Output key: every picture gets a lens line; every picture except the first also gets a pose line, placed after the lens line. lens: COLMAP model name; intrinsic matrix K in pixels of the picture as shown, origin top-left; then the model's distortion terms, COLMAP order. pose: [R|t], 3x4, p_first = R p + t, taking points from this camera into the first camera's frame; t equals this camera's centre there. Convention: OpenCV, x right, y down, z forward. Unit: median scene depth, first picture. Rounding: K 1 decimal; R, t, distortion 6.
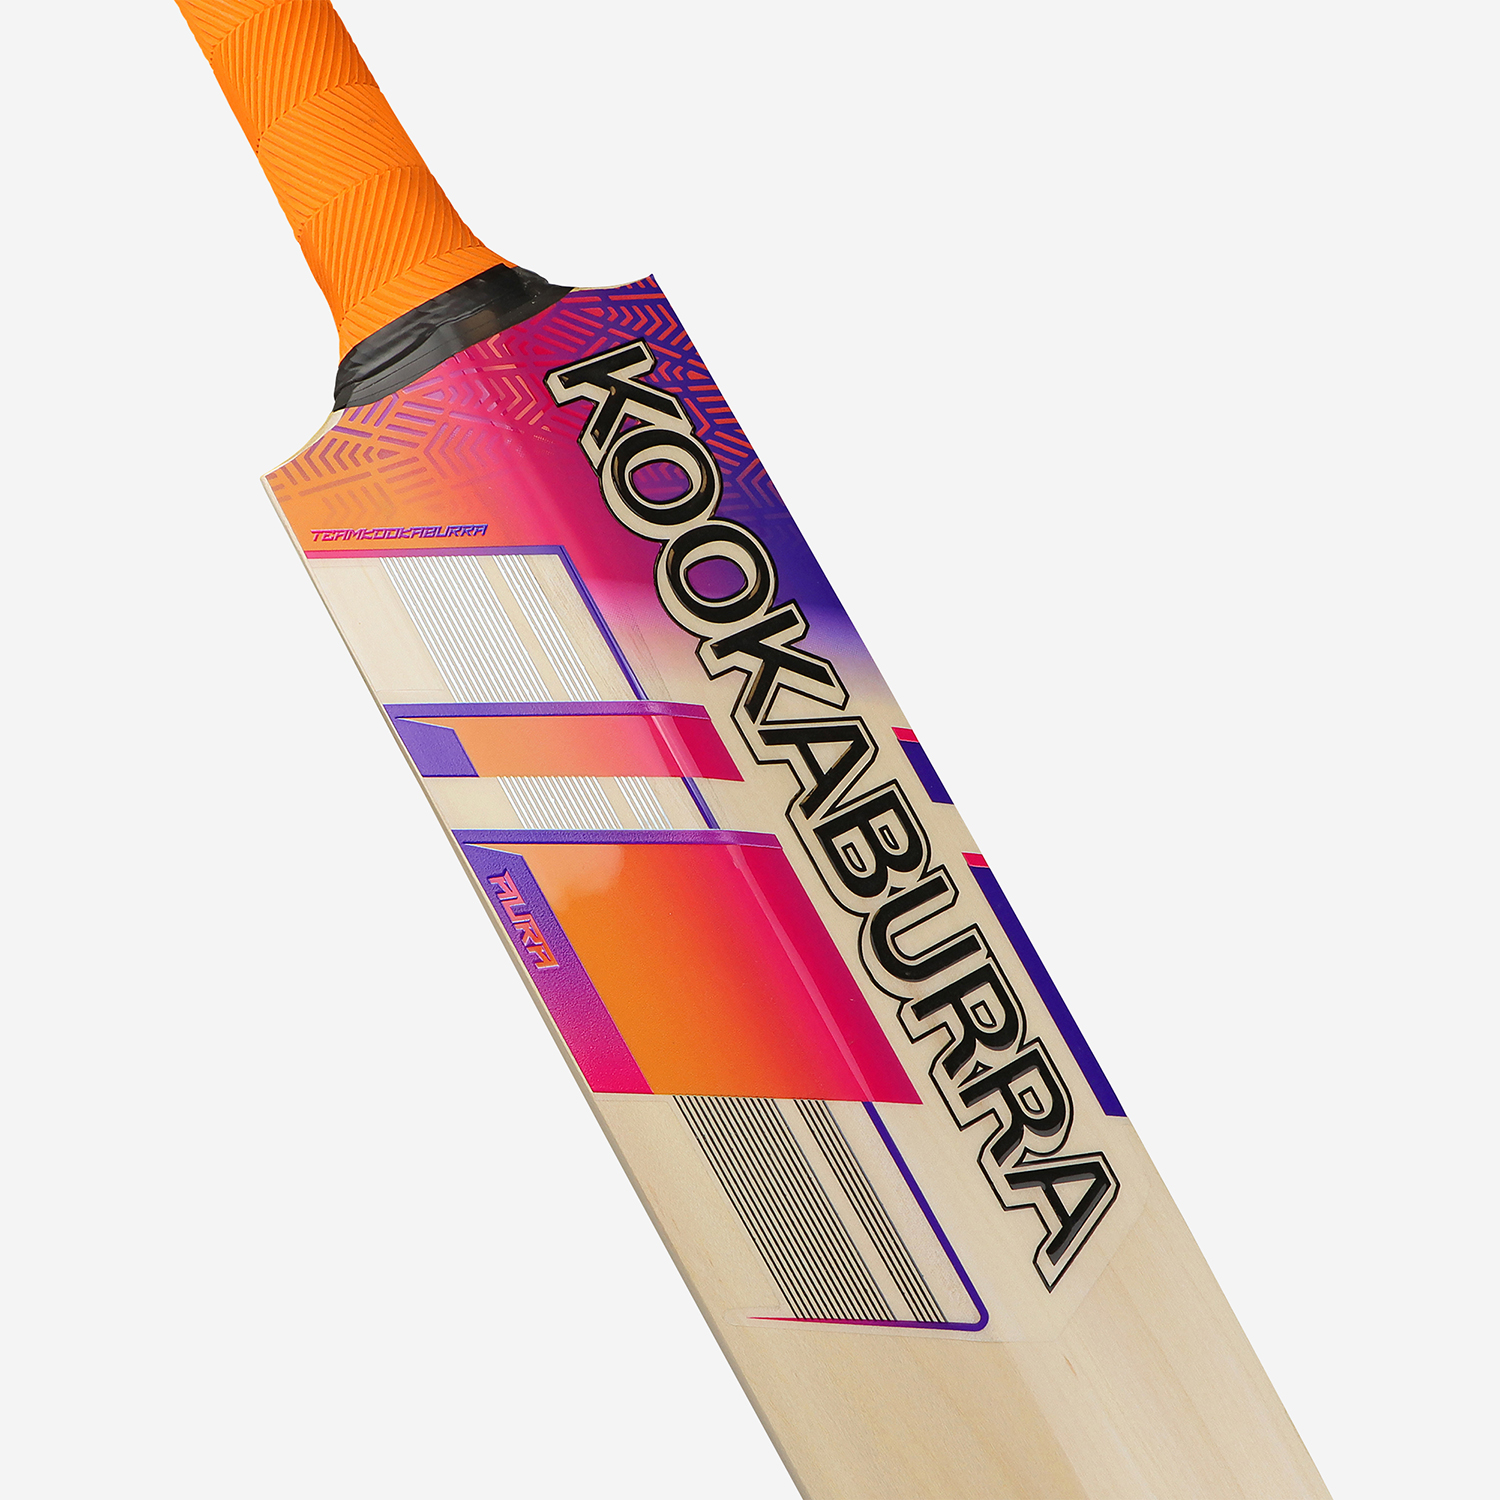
lens RADIAL K [[2440.6, 0, 750.0], [0, 2440.6, 750.0], [0, 0, 1]] dist [-0.129675, 0.024722]
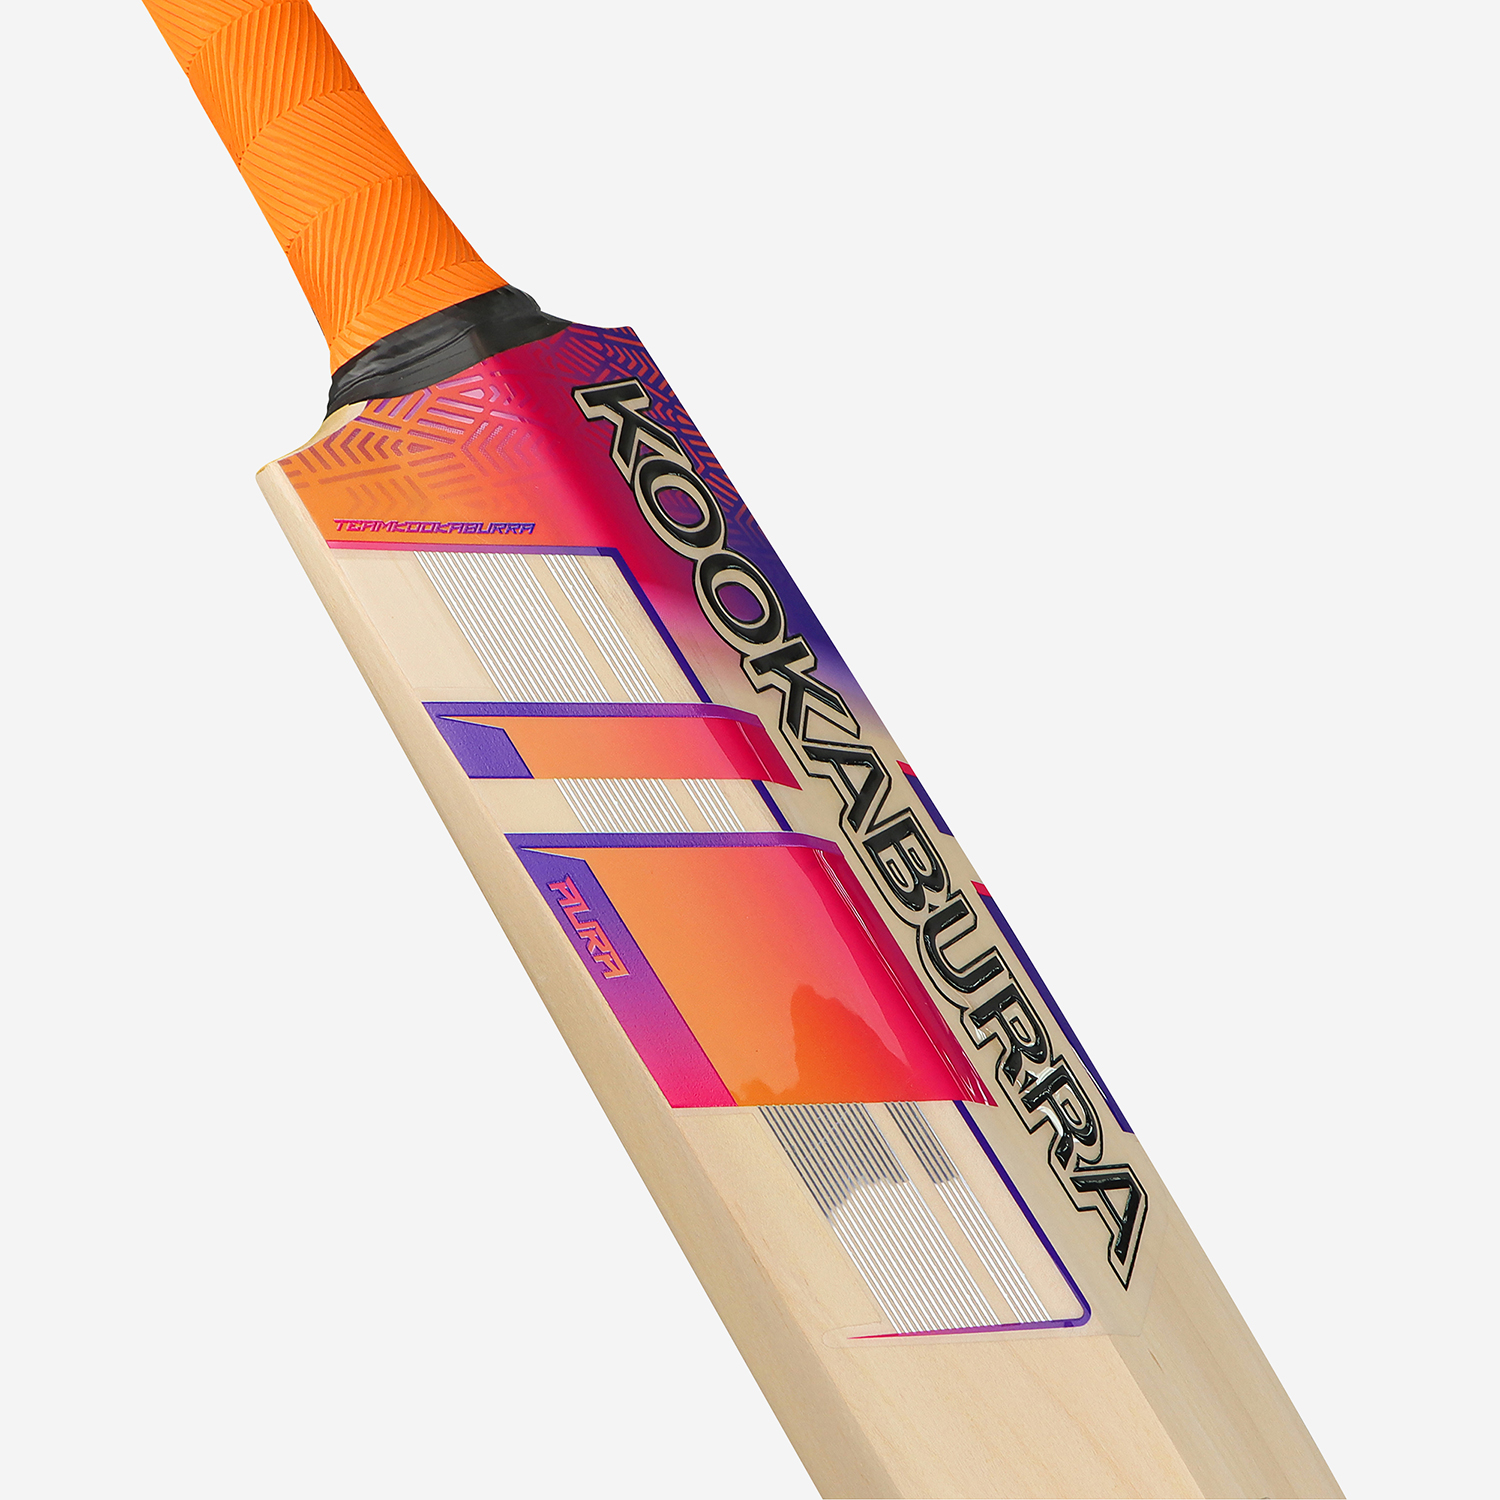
lens RADIAL K [[2440.6, 0, 750.0], [0, 2440.6, 750.0], [0, 0, 1]] dist [-0.129675, 0.024722]
pose [[0.895893, 0.061370, 0.440011, -0.447968], [0.039303, 0.975582, -0.216092, 0.205474], [-0.442528, 0.210890, 0.871605, 0.140732]]
